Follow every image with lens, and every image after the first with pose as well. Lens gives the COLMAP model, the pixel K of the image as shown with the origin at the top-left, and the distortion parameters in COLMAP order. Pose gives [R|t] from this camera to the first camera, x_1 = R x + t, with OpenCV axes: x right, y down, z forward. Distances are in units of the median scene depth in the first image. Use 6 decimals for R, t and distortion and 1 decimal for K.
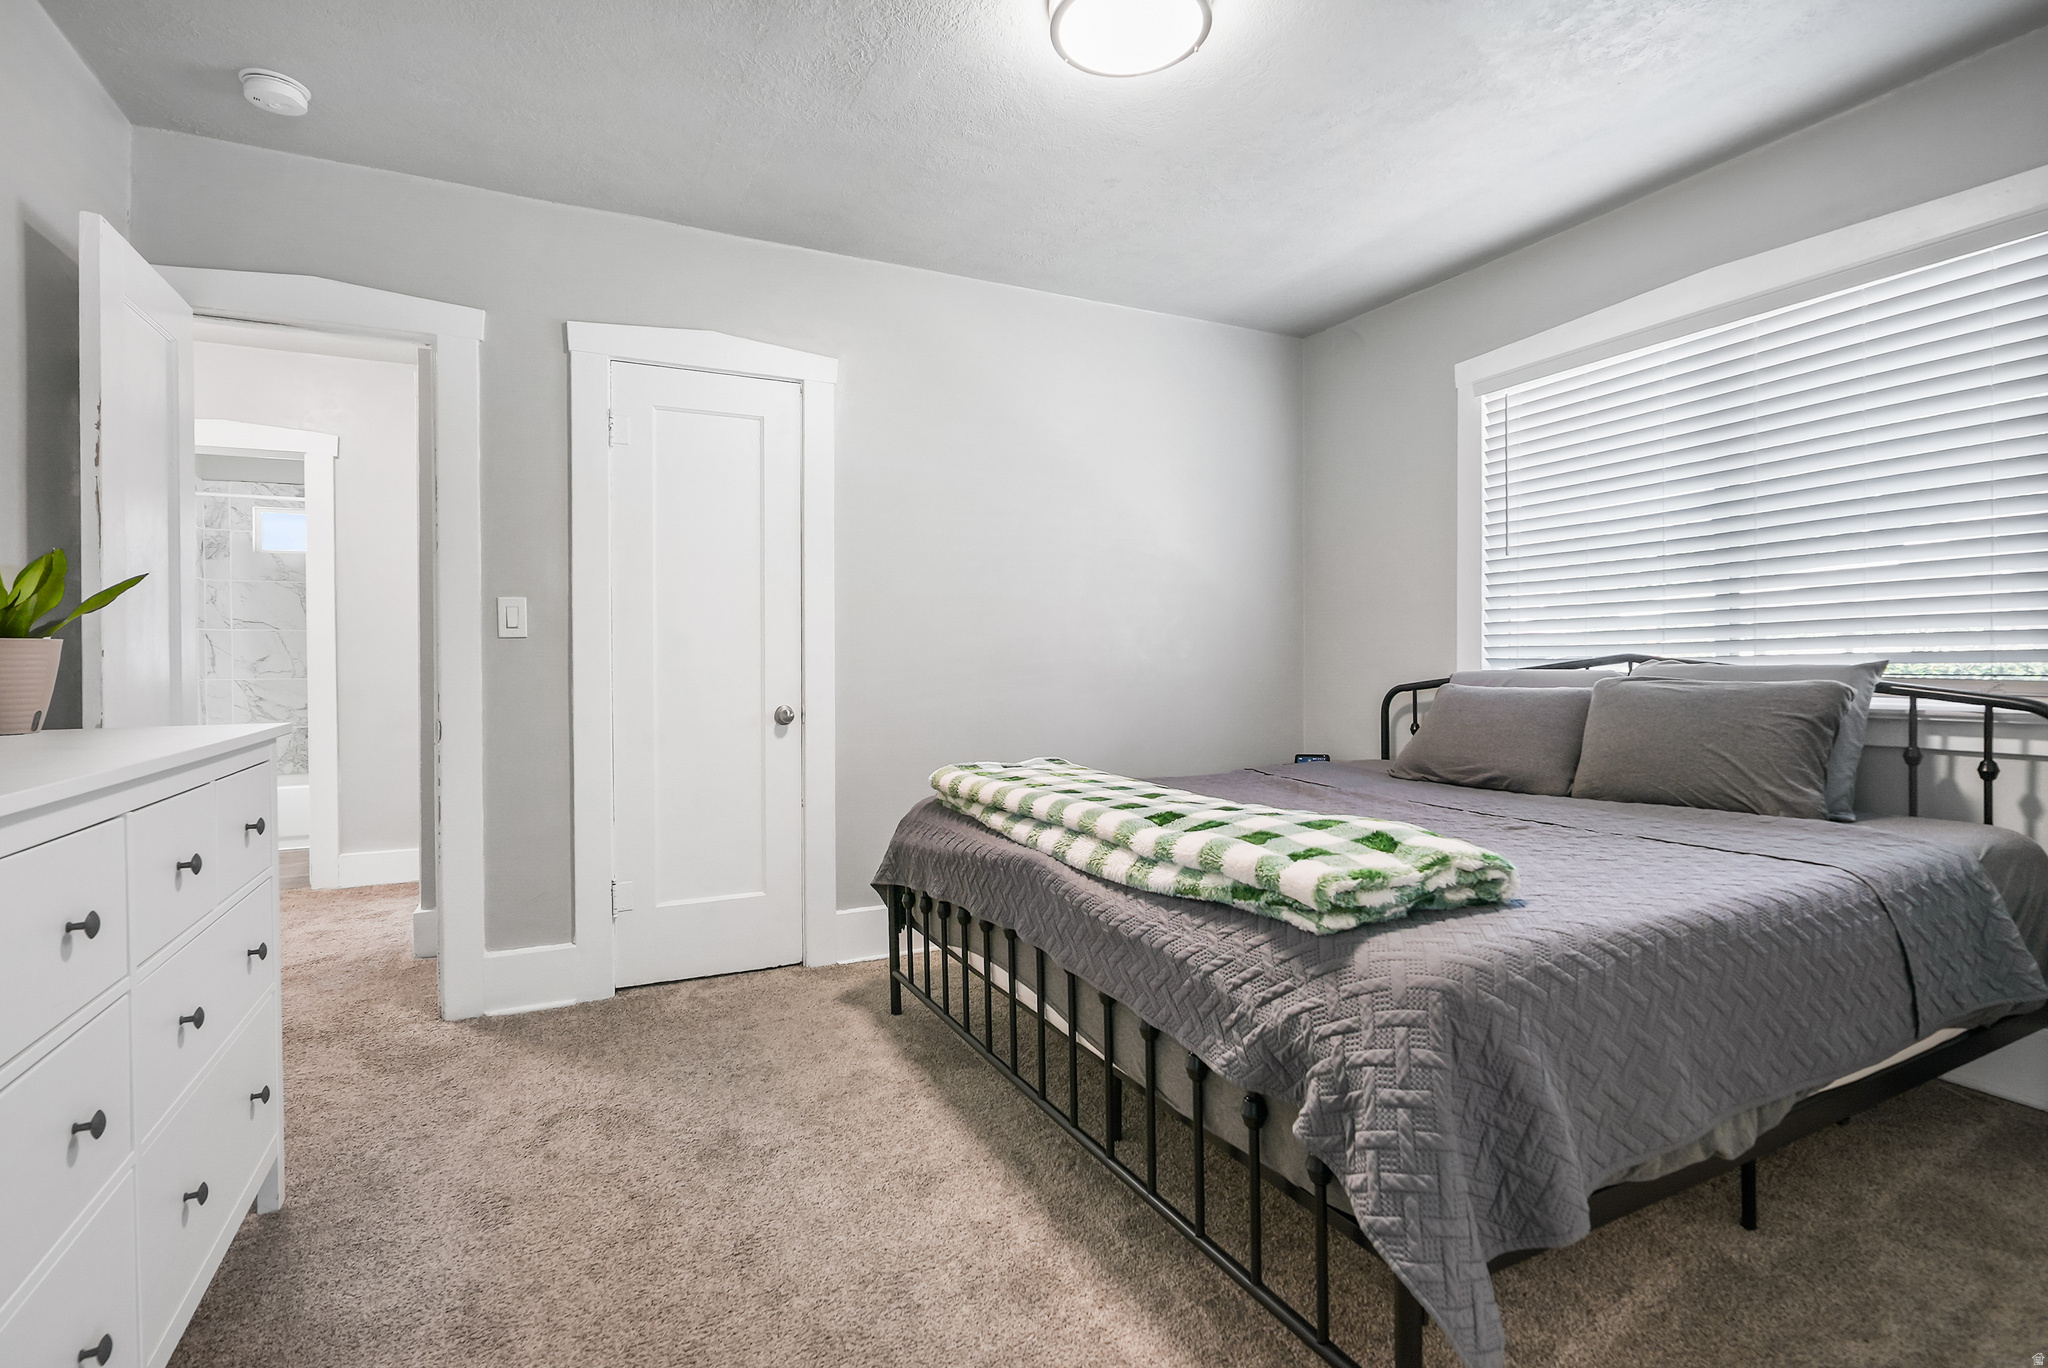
lens RADIAL K [[971.9, 0, 1024.3], [0, 971.9, 677.4], [0, 0, 1]] dist [-0.016591, 0.006147]
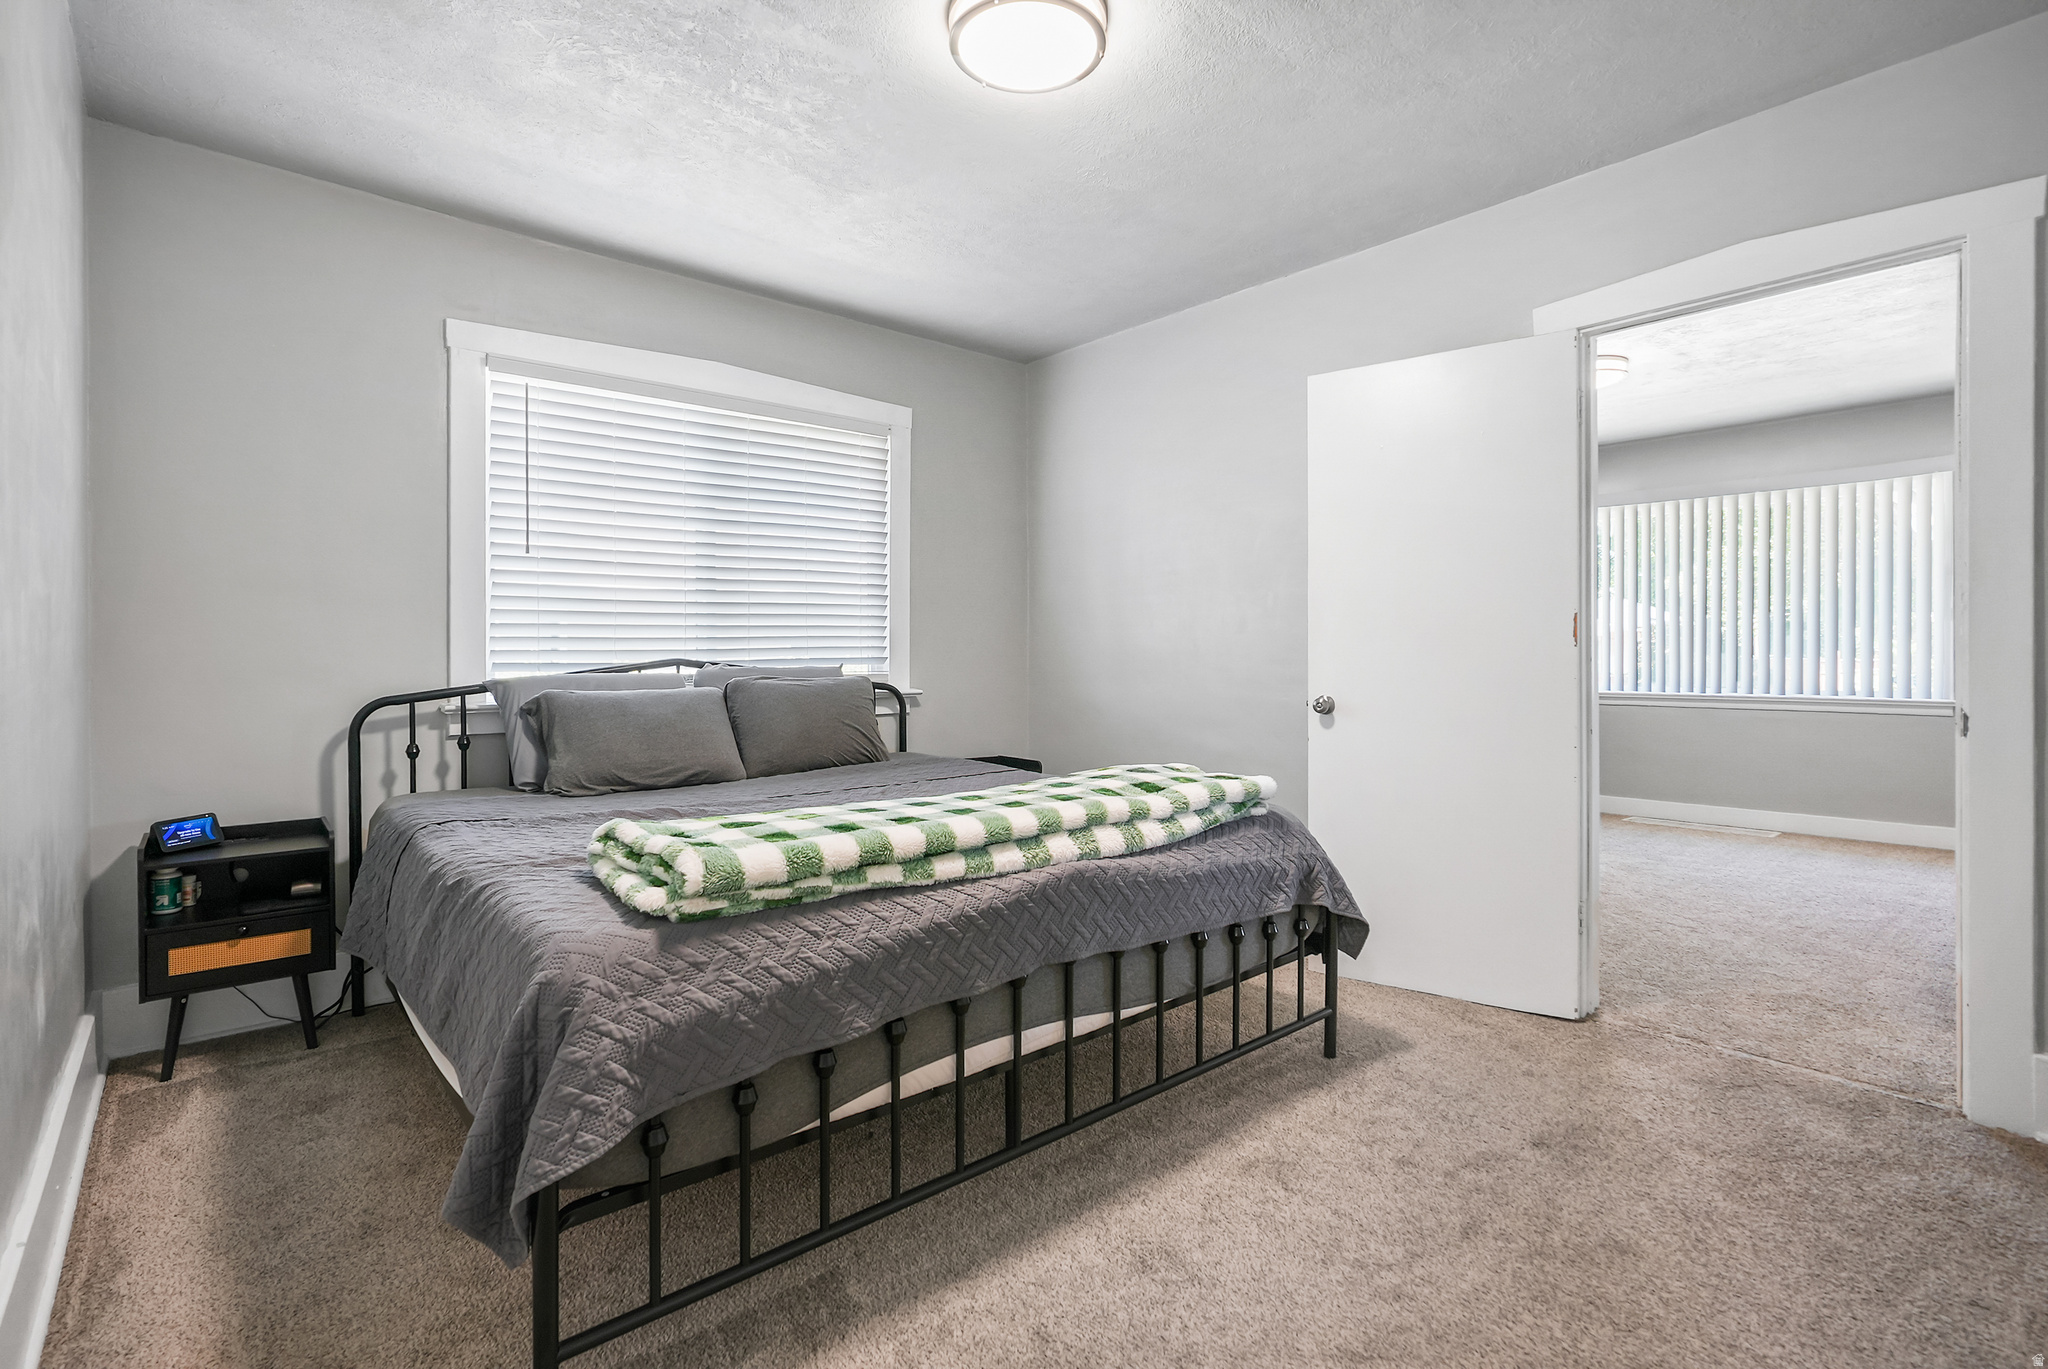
lens RADIAL K [[971.9, 0, 1022.1], [0, 971.9, 666.3], [0, 0, 1]] dist [-0.016591, 0.006147]
pose [[-0.250777, 0.002603, 0.968041, -0.804302], [0.023368, 0.999721, 0.003365, -0.012096], [-0.967763, 0.023465, -0.250768, 1.159993]]
